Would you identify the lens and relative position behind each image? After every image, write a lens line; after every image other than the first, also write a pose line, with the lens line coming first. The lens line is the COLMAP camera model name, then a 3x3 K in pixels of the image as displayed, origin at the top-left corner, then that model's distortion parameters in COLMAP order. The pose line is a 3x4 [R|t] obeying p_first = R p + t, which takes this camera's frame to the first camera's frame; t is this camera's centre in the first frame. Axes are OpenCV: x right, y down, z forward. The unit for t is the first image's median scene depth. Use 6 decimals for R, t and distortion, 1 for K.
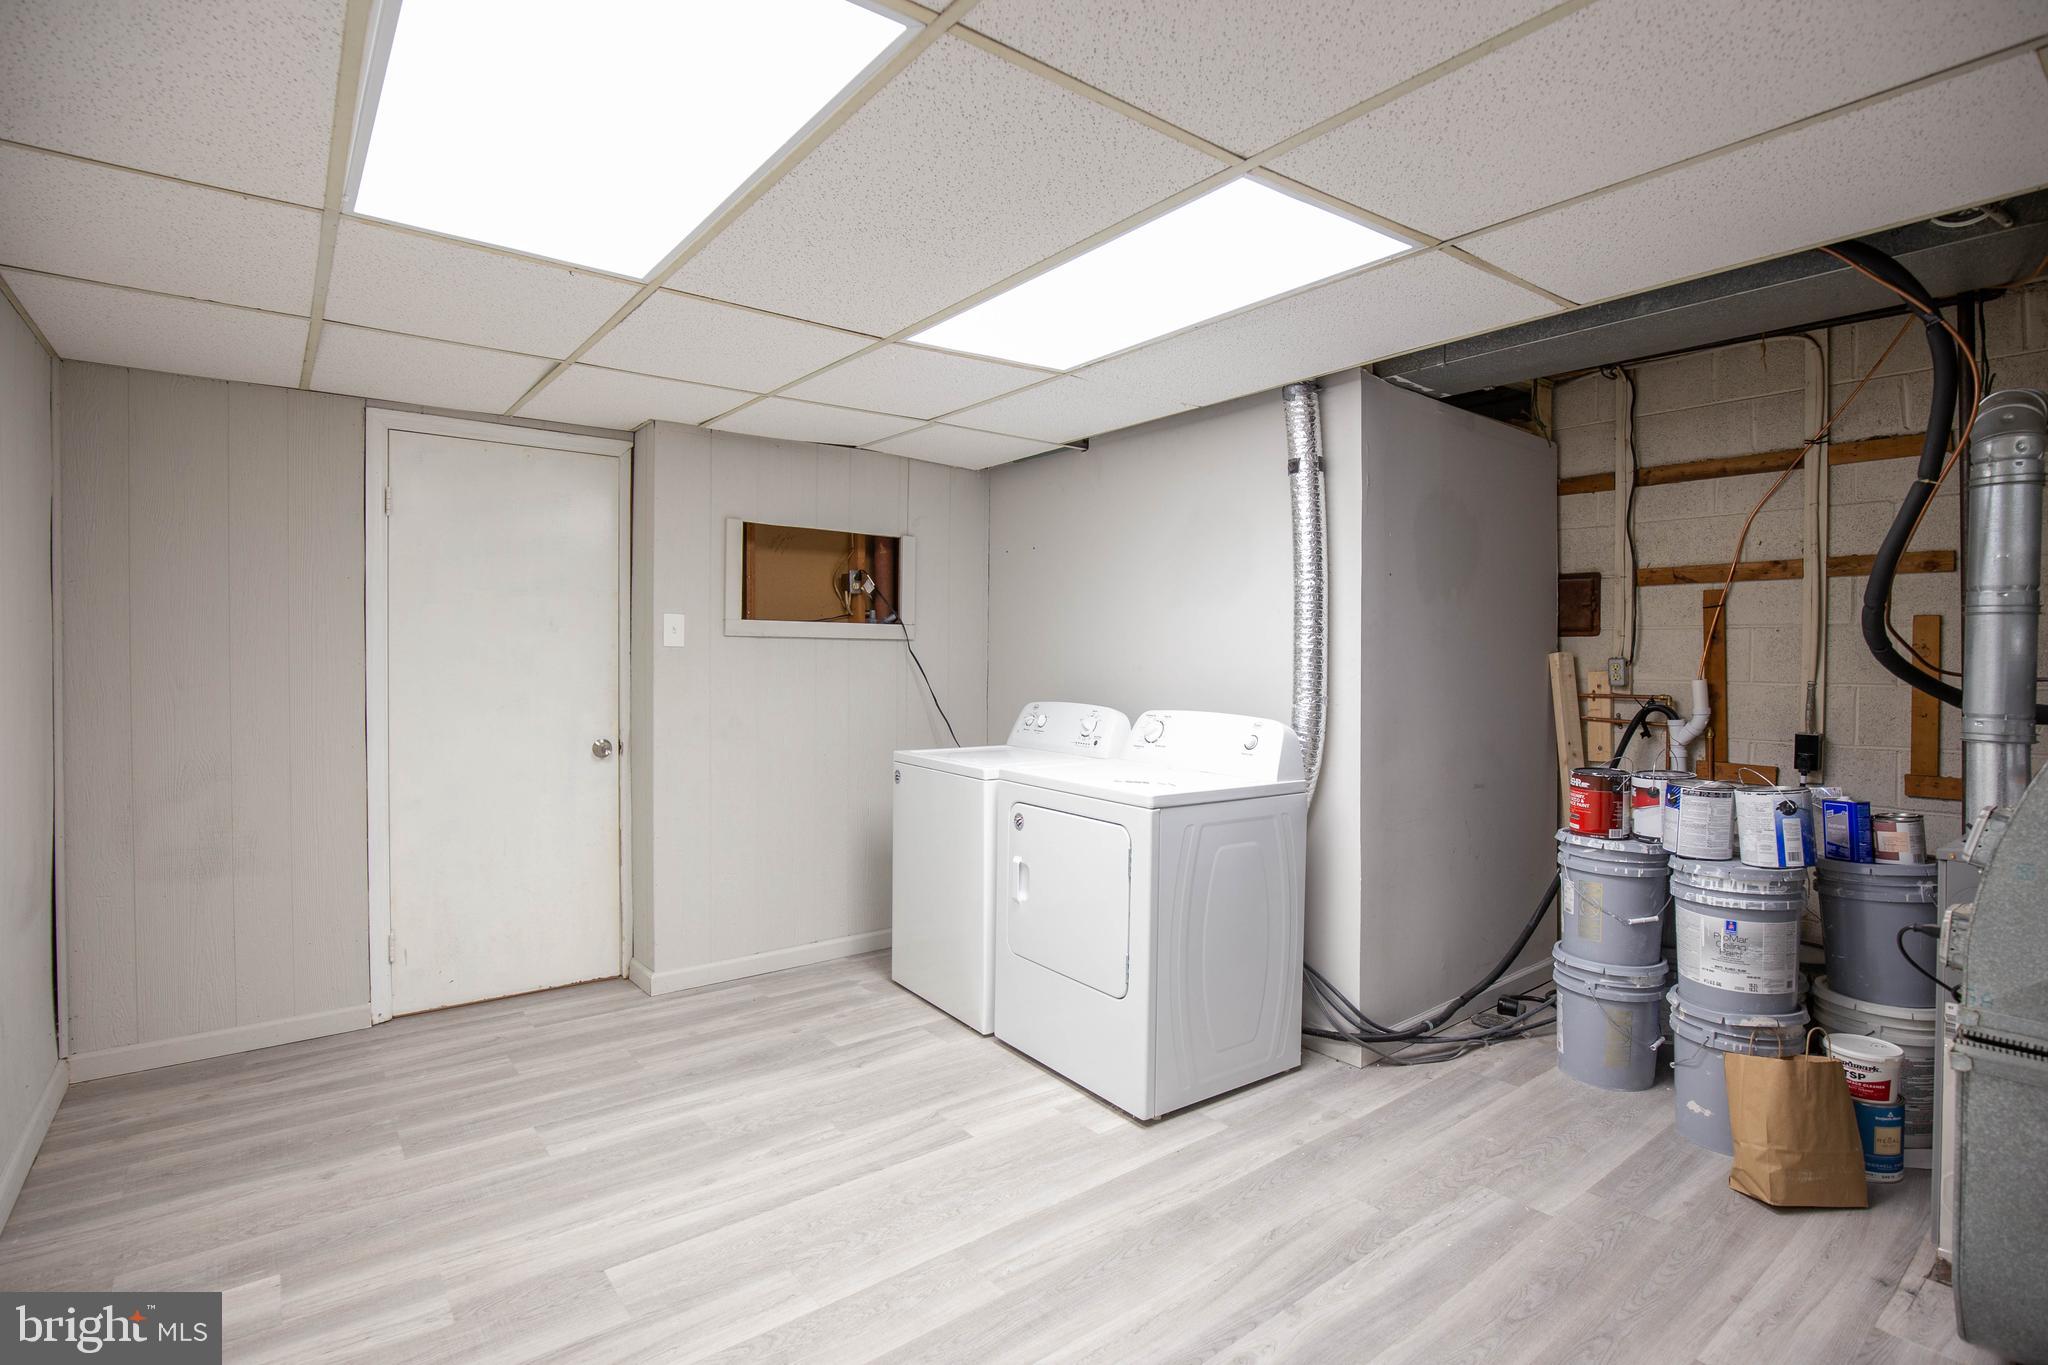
lens RADIAL K [[978.2, 0, 1024.0], [0, 978.2, 682.5], [0, 0, 1]] dist [-0.033088, -0.000329]
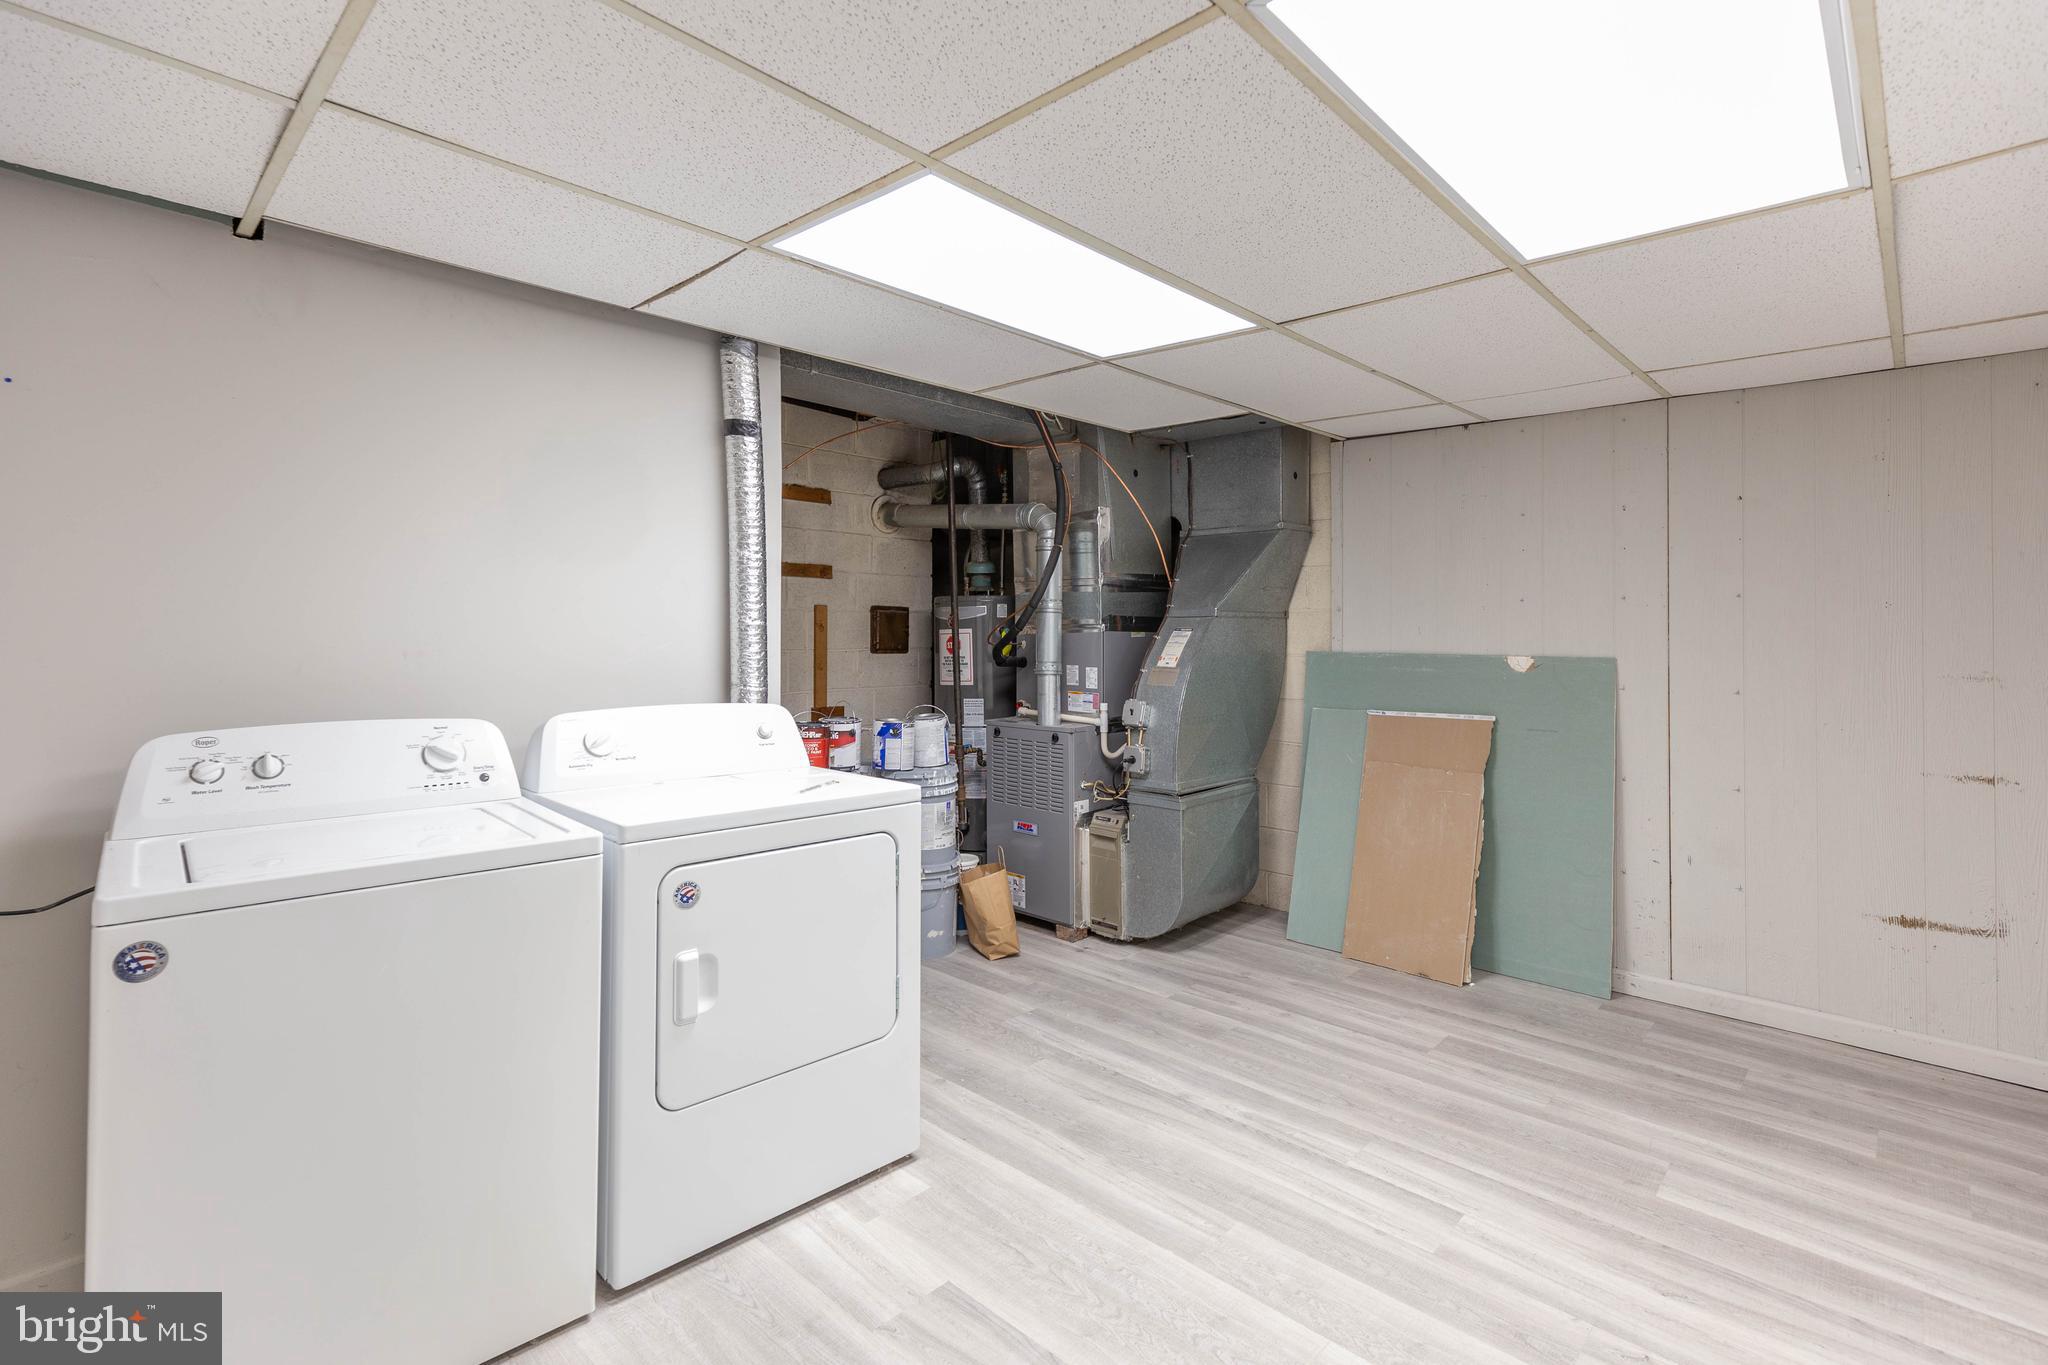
lens RADIAL K [[1002.2, 0, 1019.0], [0, 1002.2, 627.2], [0, 0, 1]] dist [0.005927, -0.000694]
pose [[-0.168346, 0.001620, 0.985727, -0.928647], [0.026405, 0.999647, 0.002867, -0.039122], [-0.985374, 0.026511, -0.168330, 1.201424]]
